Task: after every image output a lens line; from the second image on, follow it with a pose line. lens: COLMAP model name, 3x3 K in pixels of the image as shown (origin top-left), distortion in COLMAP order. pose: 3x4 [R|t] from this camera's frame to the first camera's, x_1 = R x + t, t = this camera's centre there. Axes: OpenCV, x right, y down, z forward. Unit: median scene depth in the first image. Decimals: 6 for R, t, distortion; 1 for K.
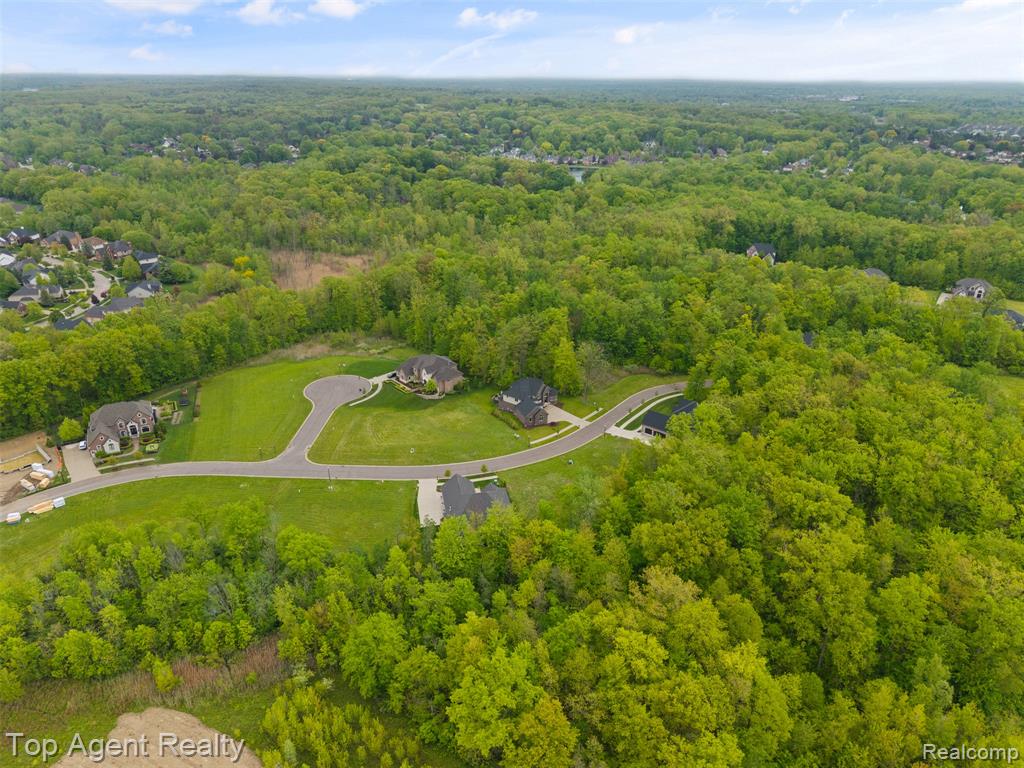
lens RADIAL K [[674.7, 0, 512.0], [0, 674.7, 384.0], [0, 0, 1]] dist [0.050824, -0.000701]
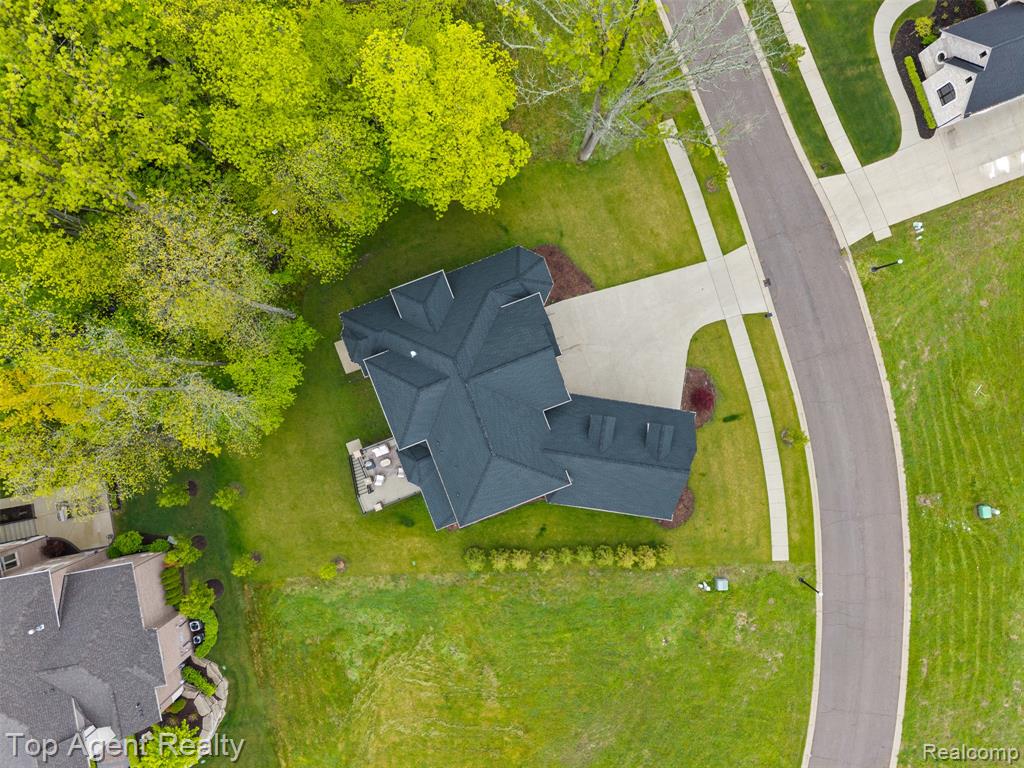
lens RADIAL K [[710.2, 0, 556.0], [0, 710.2, 387.2], [0, 0, 1]] dist [0.007486, -0.002299]
pose [[0.507223, -0.861766, -0.009160, 0.037631], [0.342878, 0.192039, 0.919541, -0.175470], [-0.790670, -0.469553, 0.392887, 0.863859]]
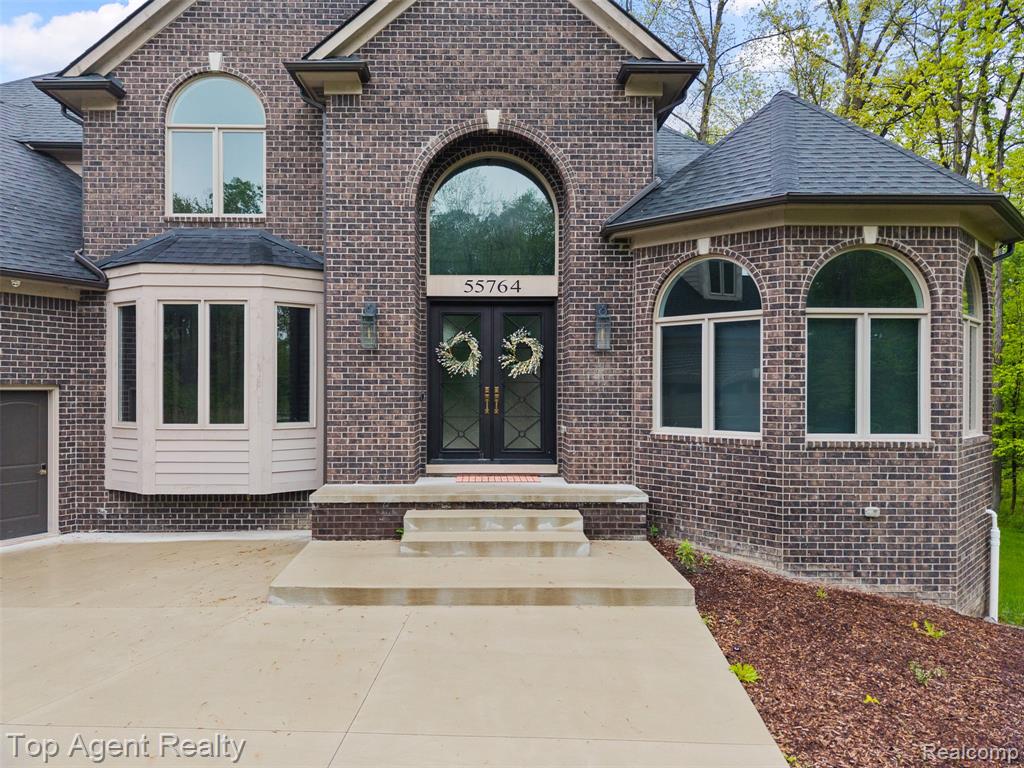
lens RADIAL K [[743.6, 0, 470.5], [0, 743.6, 381.6], [0, 0, 1]] dist [0.088738, -0.083558]
pose [[0.641548, 0.001695, -0.767081, 0.076474], [-0.321249, 0.908673, -0.266669, 0.033943], [0.696574, 0.417505, 0.583501, 0.940672]]
